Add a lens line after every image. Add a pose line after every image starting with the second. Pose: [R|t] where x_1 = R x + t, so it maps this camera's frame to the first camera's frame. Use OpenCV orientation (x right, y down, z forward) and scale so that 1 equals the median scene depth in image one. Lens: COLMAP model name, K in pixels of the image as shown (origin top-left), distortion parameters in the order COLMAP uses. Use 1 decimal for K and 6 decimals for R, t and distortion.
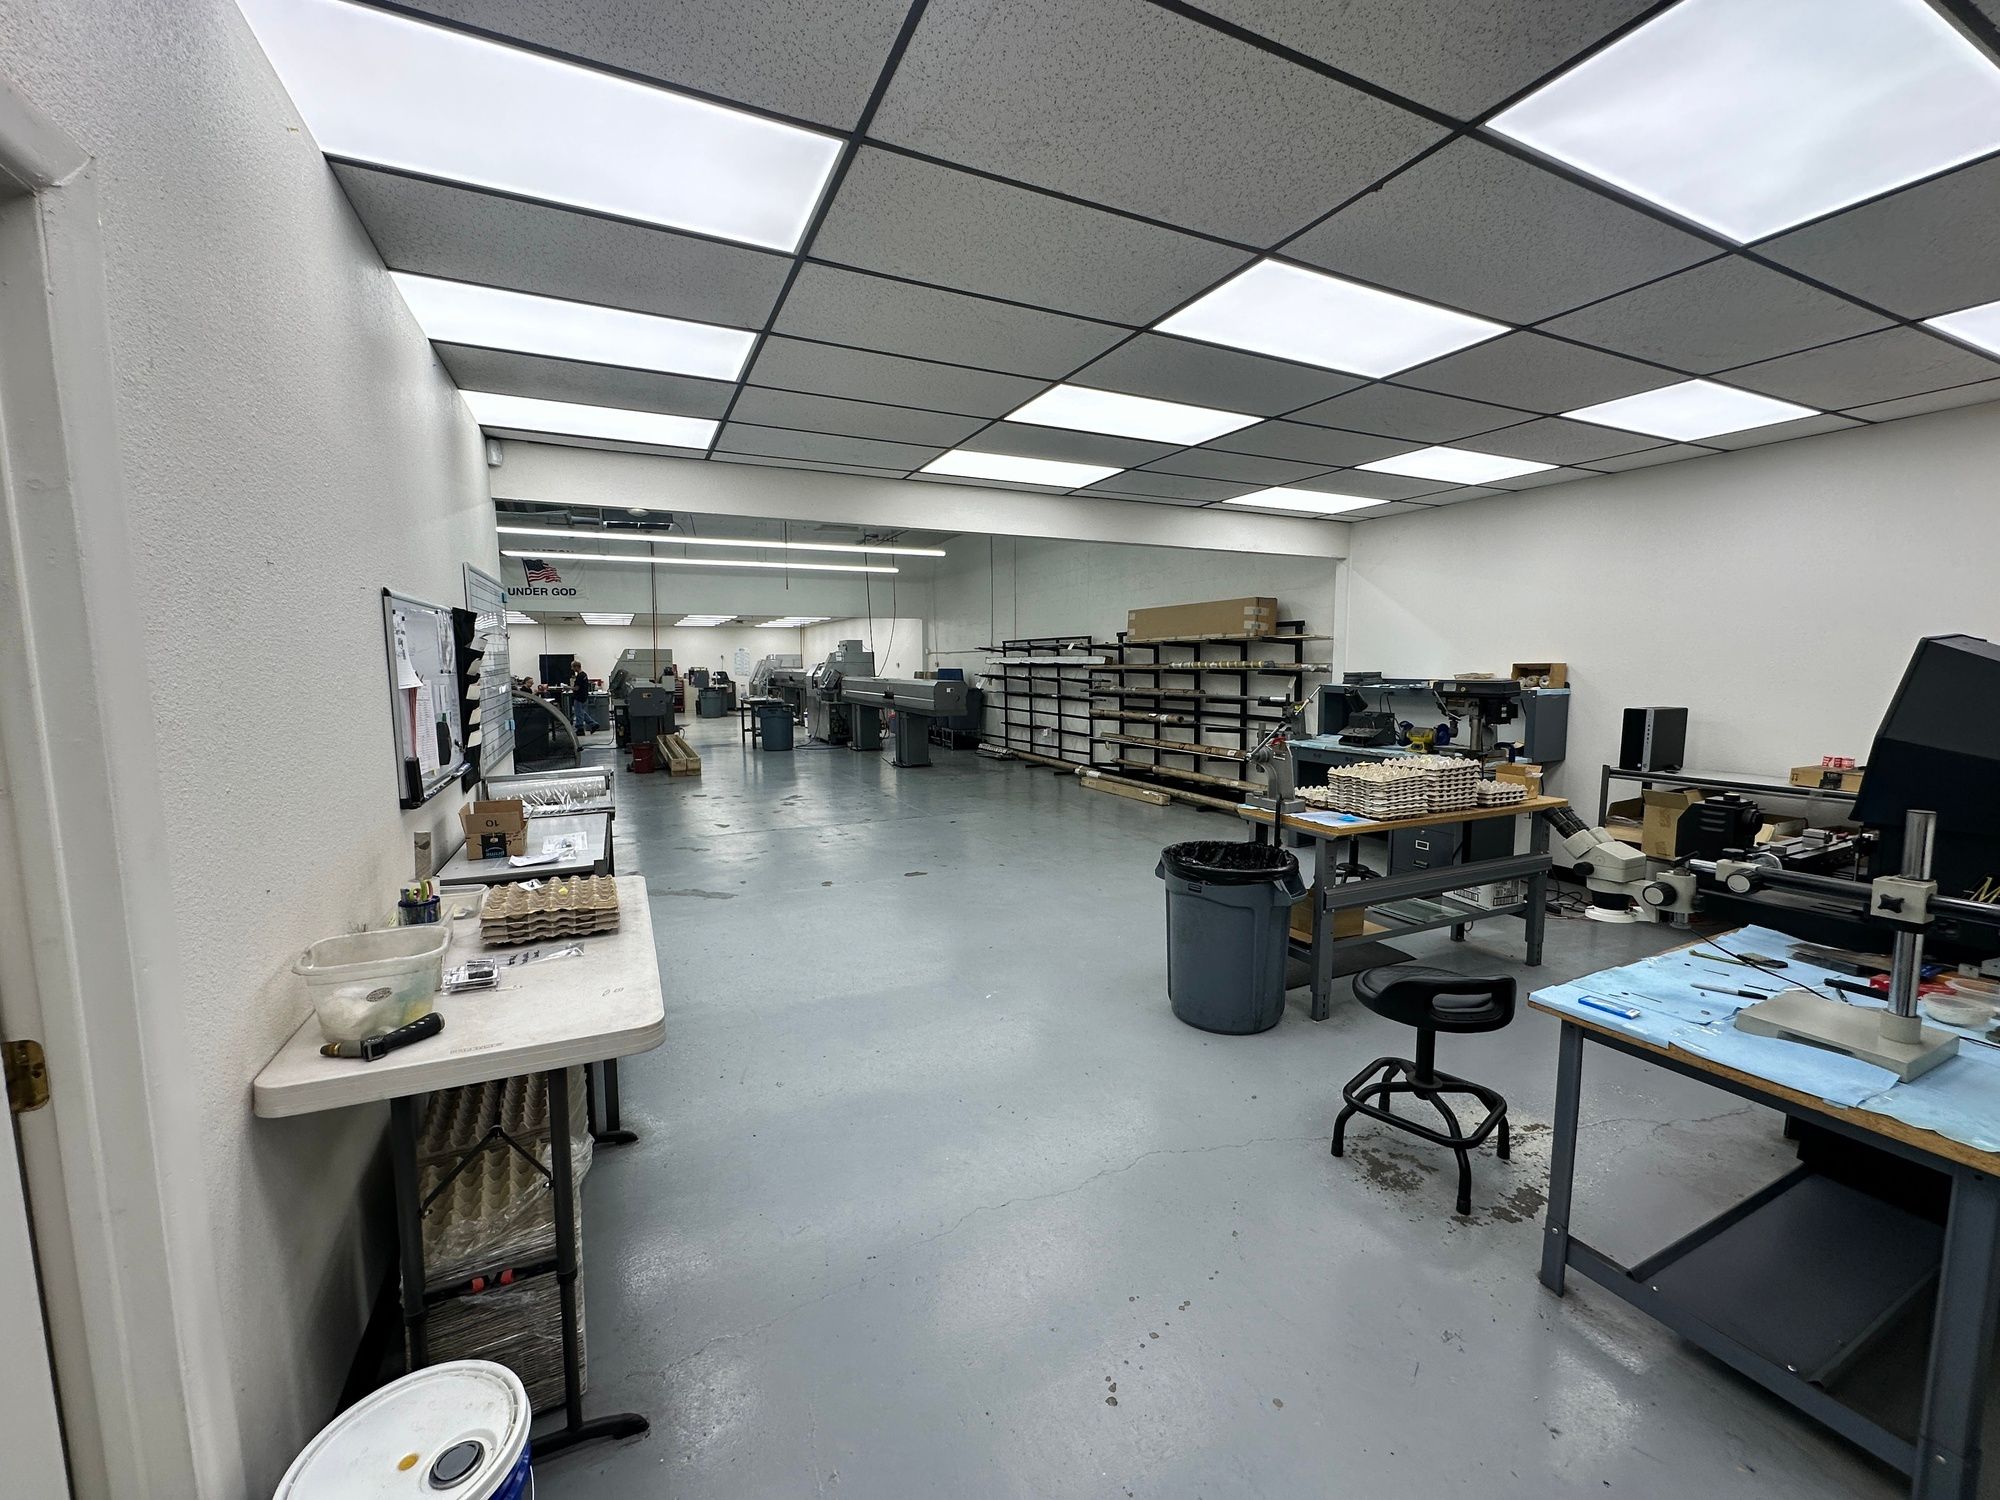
lens RADIAL K [[802.2, 0, 1008.1], [0, 802.2, 763.8], [0, 0, 1]] dist [-0.003313, -0.000627]
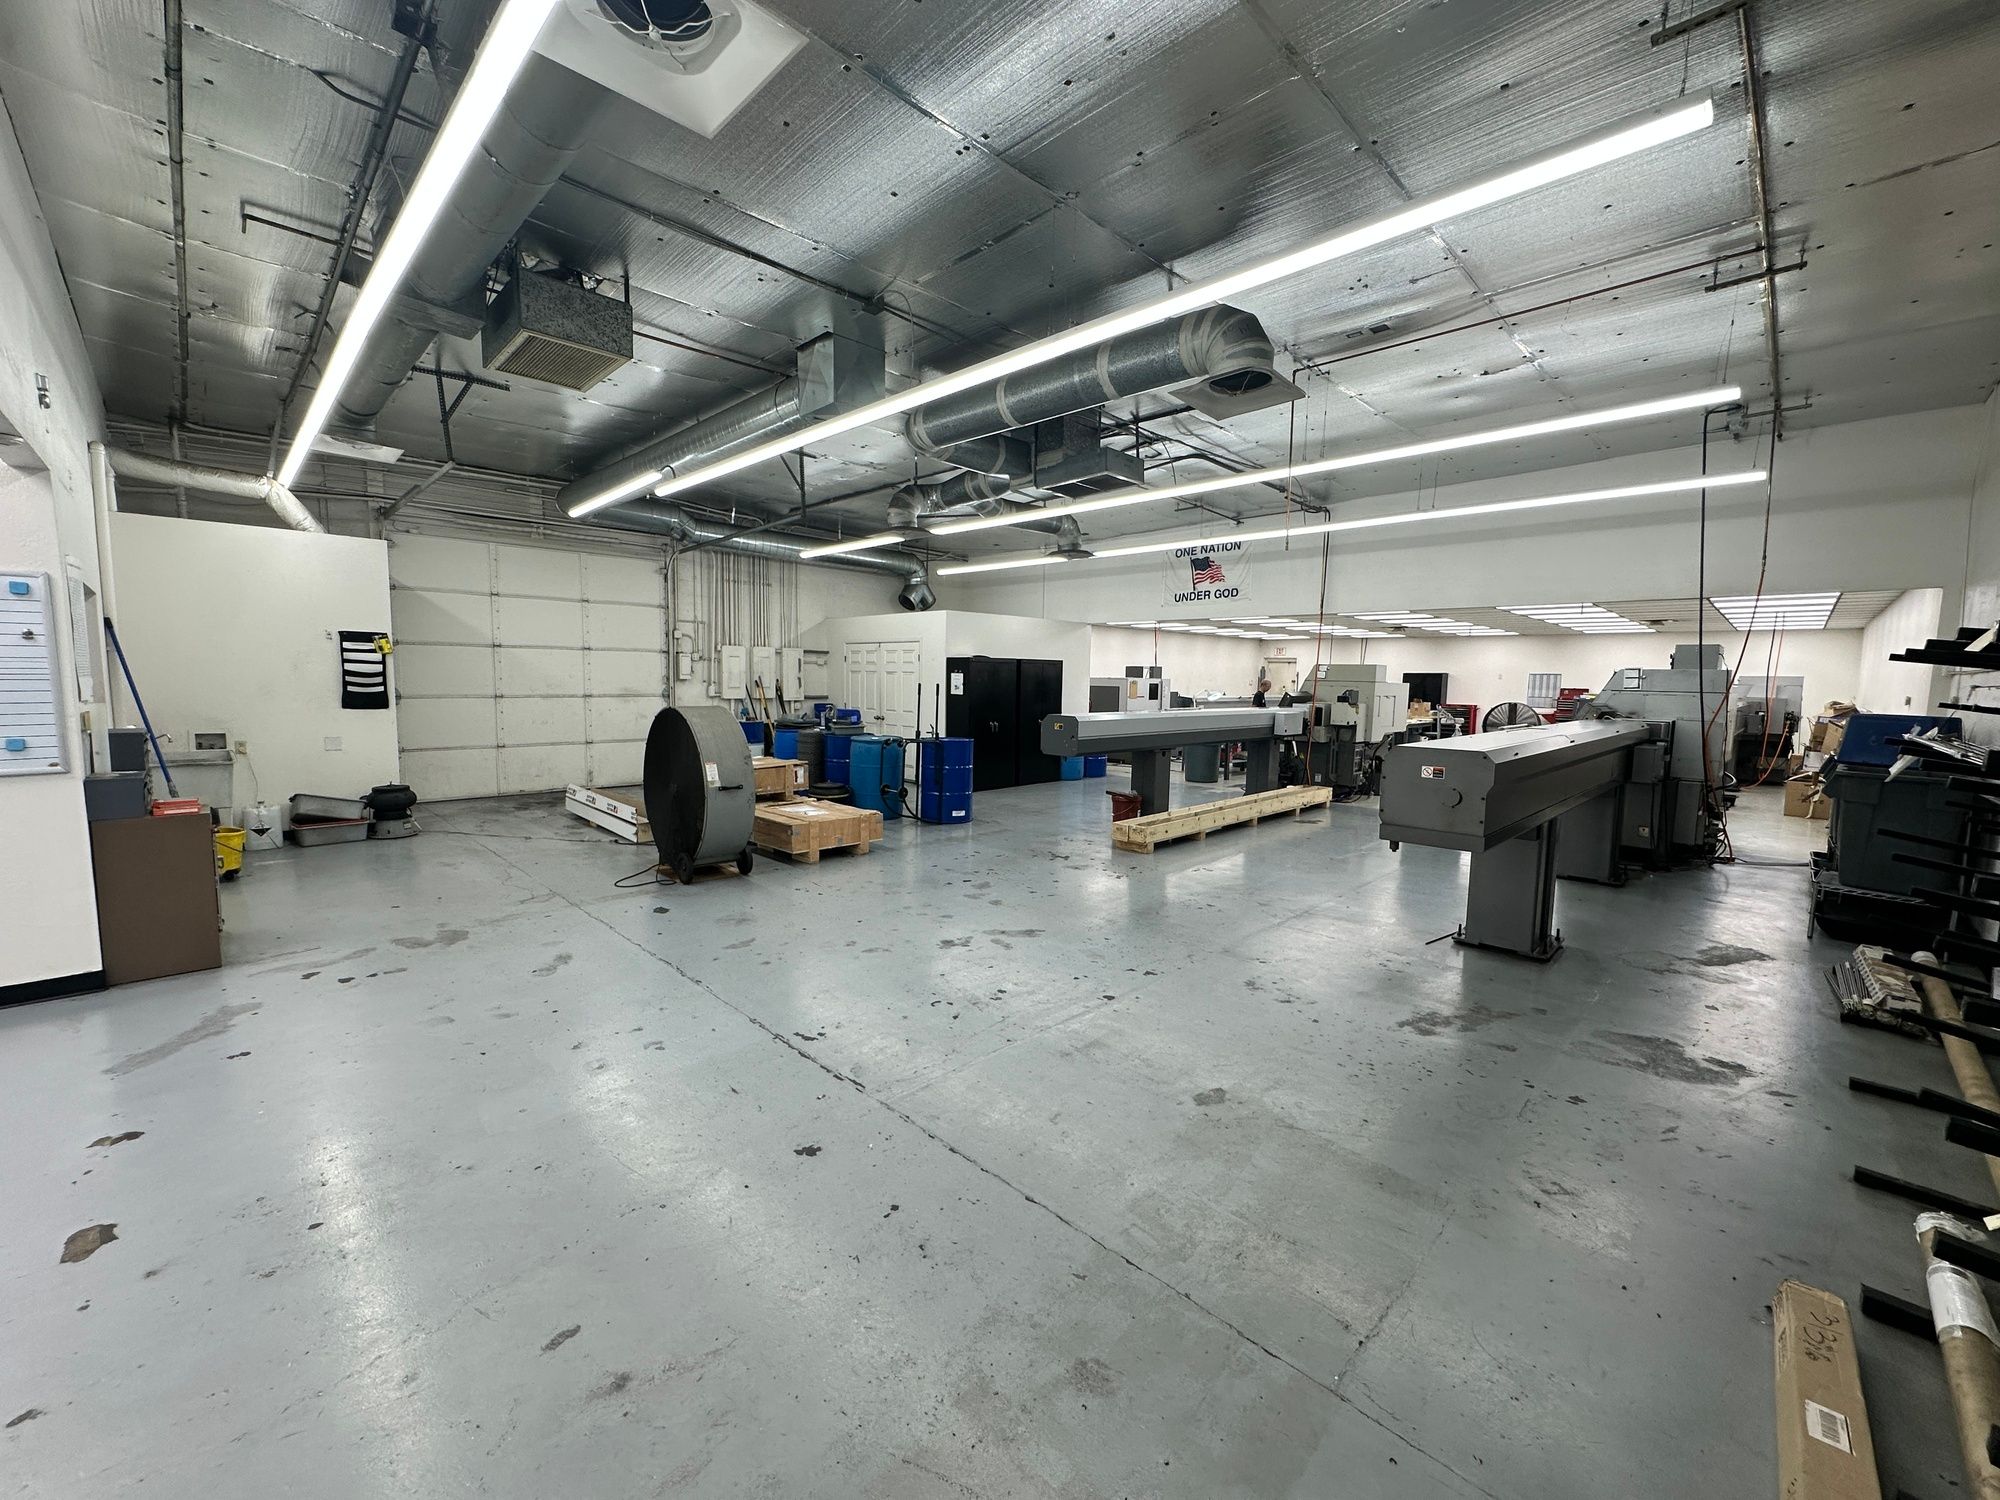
lens RADIAL K [[802.2, 0, 994.6], [0, 802.2, 745.1], [0, 0, 1]] dist [-0.003313, -0.000627]
pose [[0.315238, 0.094395, -0.944306, 0.149700], [-0.139185, 0.988880, 0.052386, -0.073405], [0.938750, 0.114920, 0.324871, 0.538816]]
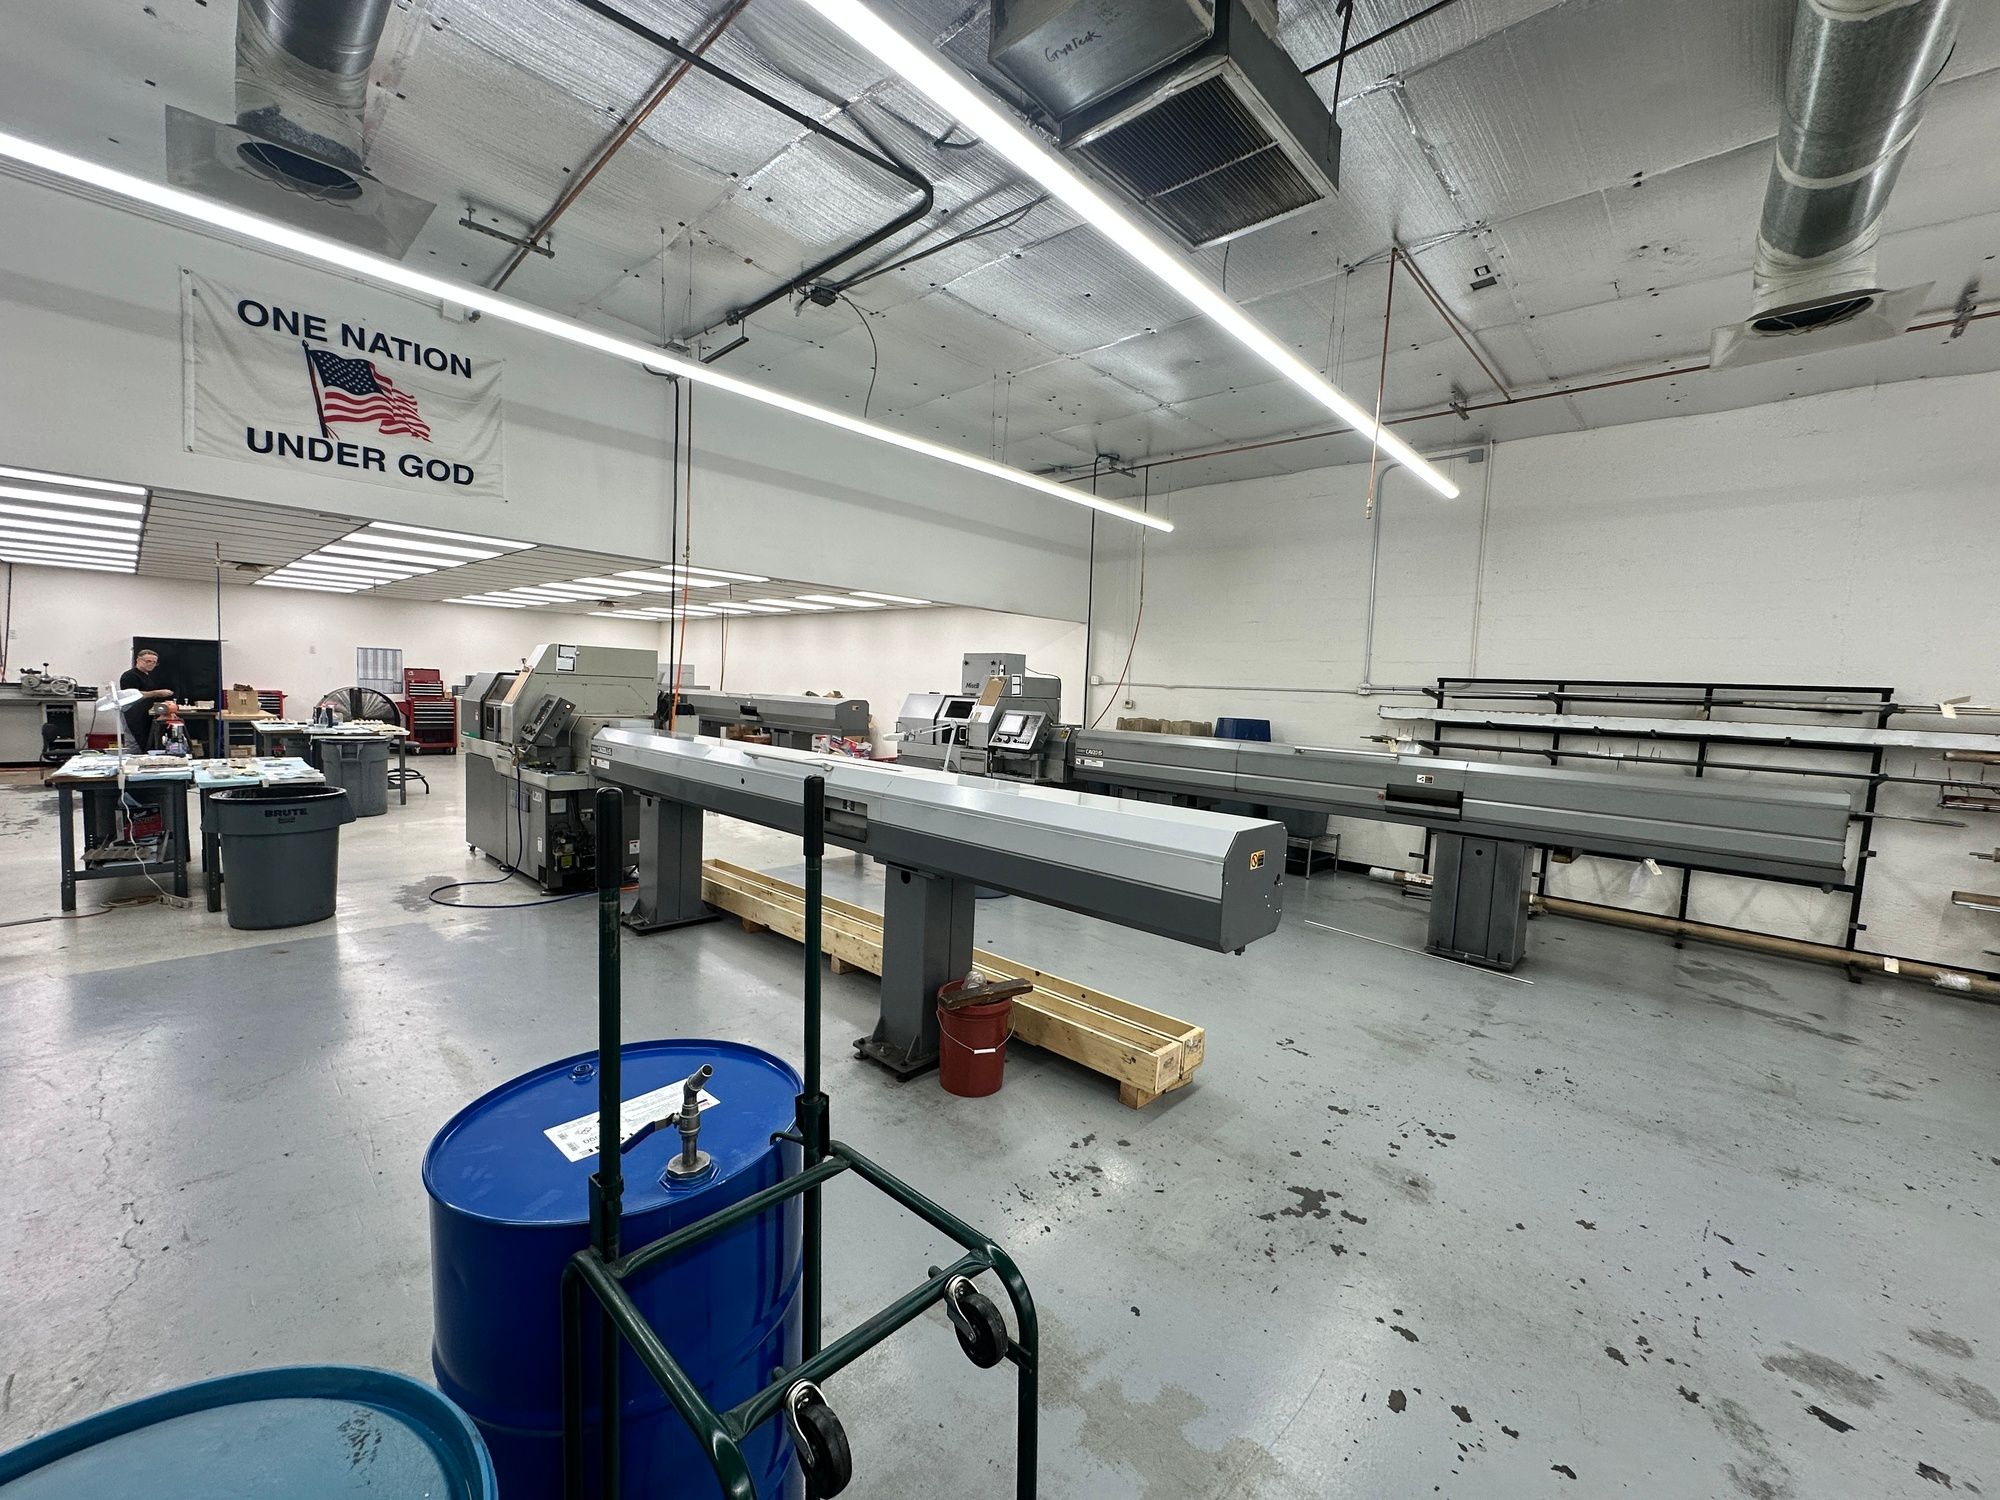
lens RADIAL K [[802.2, 0, 1004.3], [0, 802.2, 760.1], [0, 0, 1]] dist [-0.003313, -0.000627]
pose [[0.931576, 0.010243, 0.363404, -0.453991], [-0.000923, 0.999666, -0.025812, -0.082668], [-0.363547, 0.023710, 0.931274, 0.599920]]
